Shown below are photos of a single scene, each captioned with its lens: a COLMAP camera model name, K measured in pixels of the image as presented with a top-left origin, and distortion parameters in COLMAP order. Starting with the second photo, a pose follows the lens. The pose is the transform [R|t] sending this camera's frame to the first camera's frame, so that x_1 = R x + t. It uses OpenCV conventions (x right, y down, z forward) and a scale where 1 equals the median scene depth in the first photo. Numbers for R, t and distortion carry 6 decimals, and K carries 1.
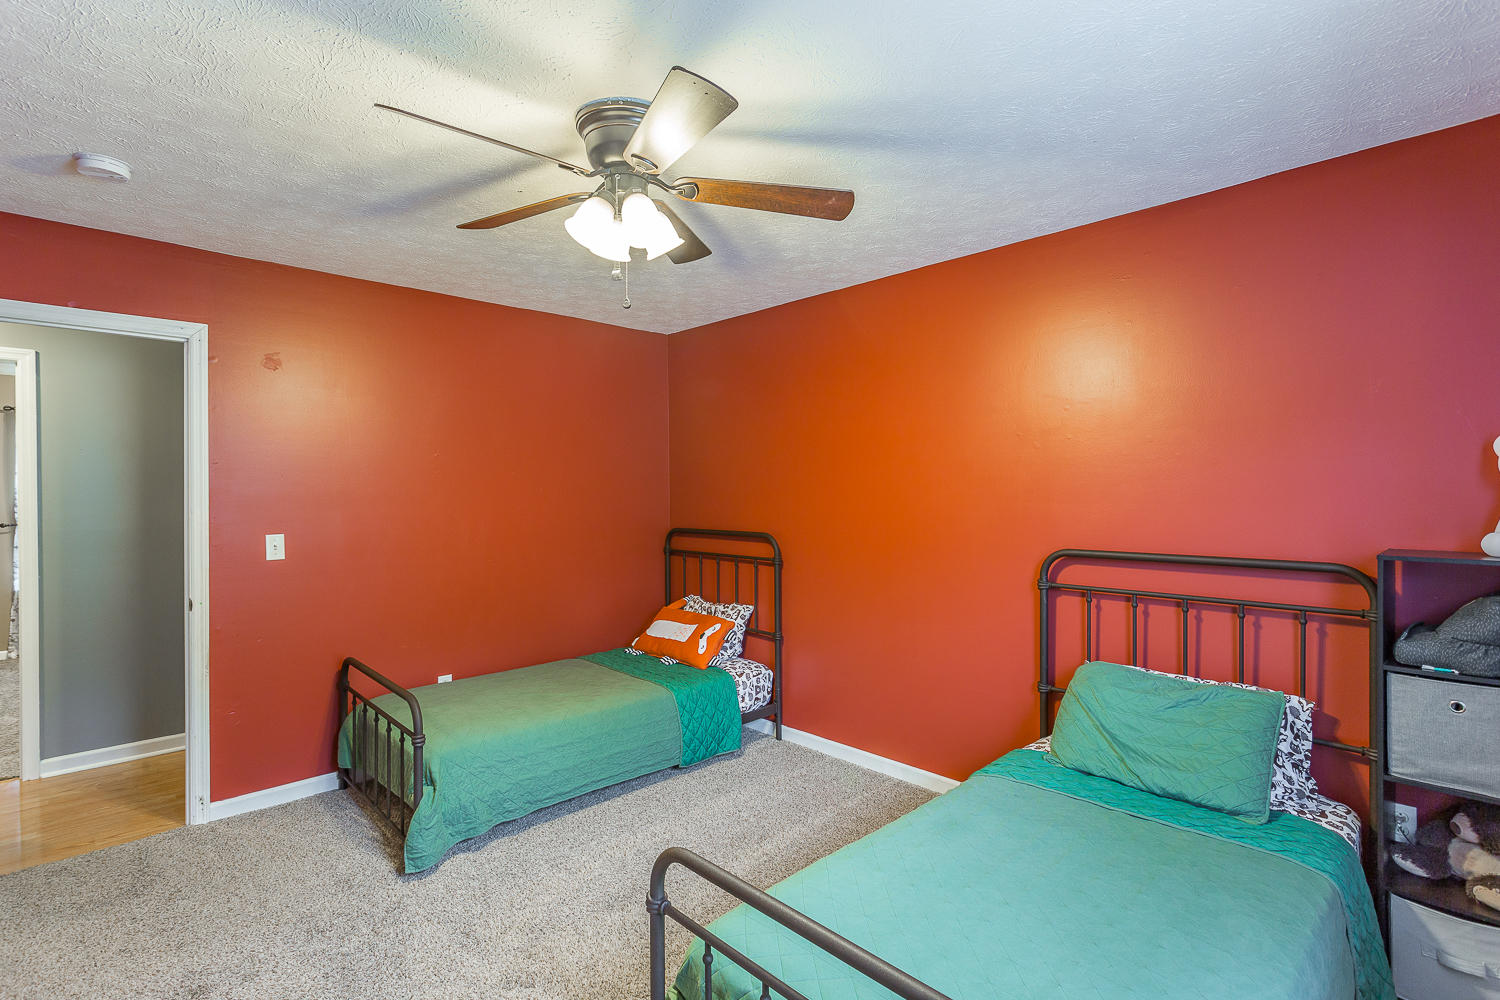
lens RADIAL K [[716.1, 0, 746.0], [0, 716.1, 496.3], [0, 0, 1]] dist [0.001423, 0.001101]
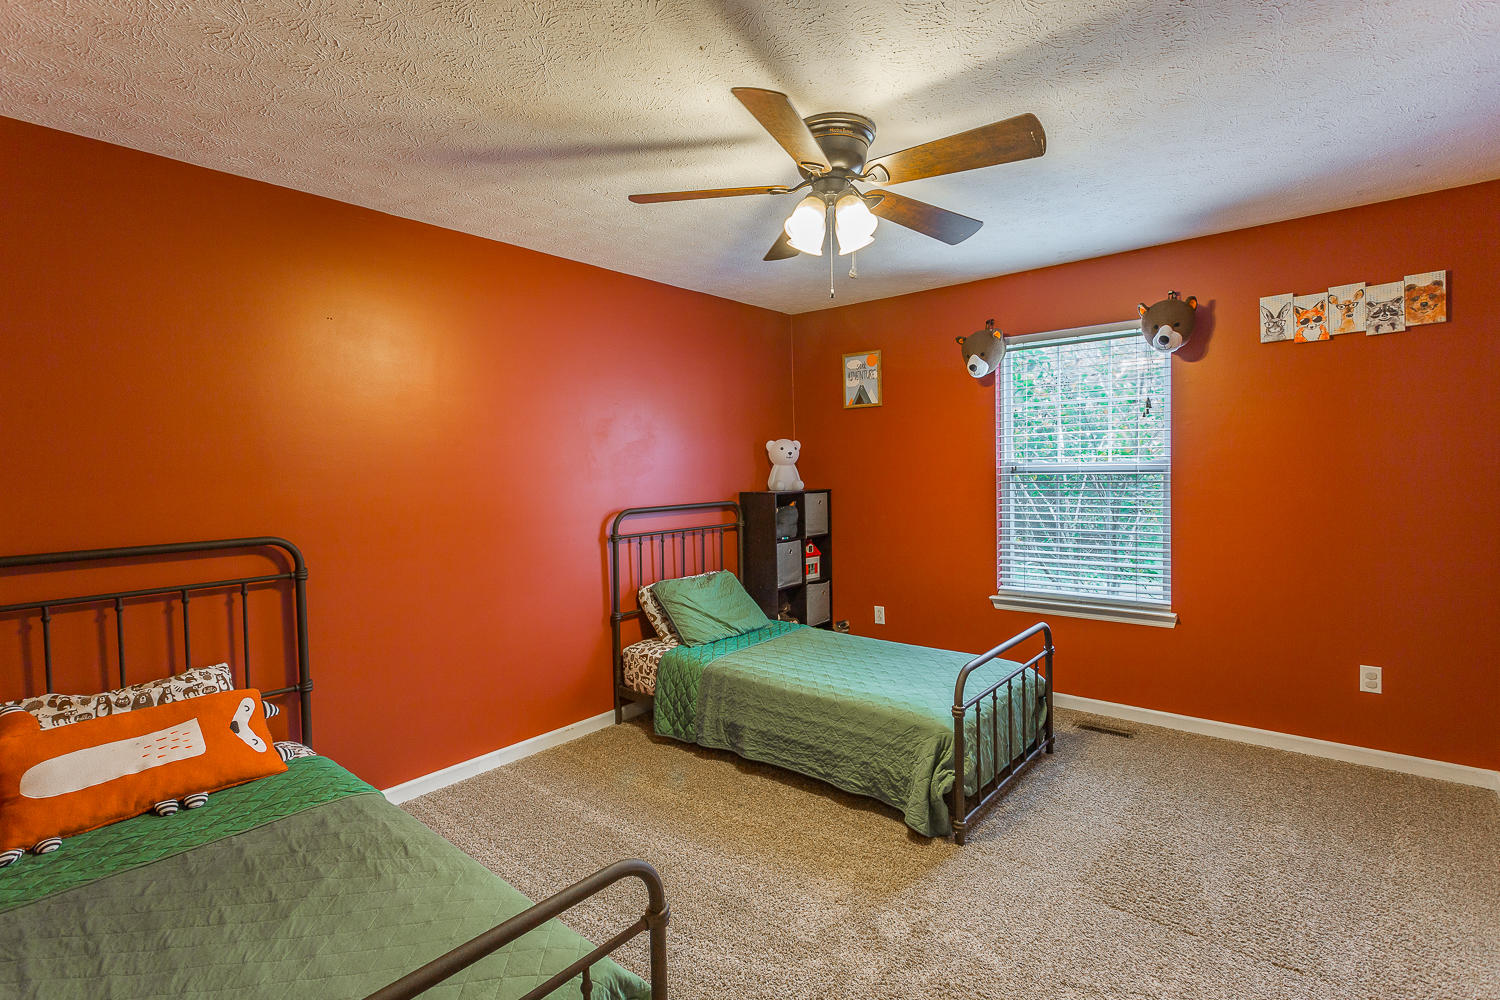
lens RADIAL K [[716.1, 0, 746.0], [0, 716.1, 496.3], [0, 0, 1]] dist [0.001423, 0.001101]
pose [[-0.102890, -0.039948, 0.993890, -0.793181], [0.025447, 0.998760, 0.042778, -0.001718], [-0.994367, 0.029693, -0.101746, 0.786678]]
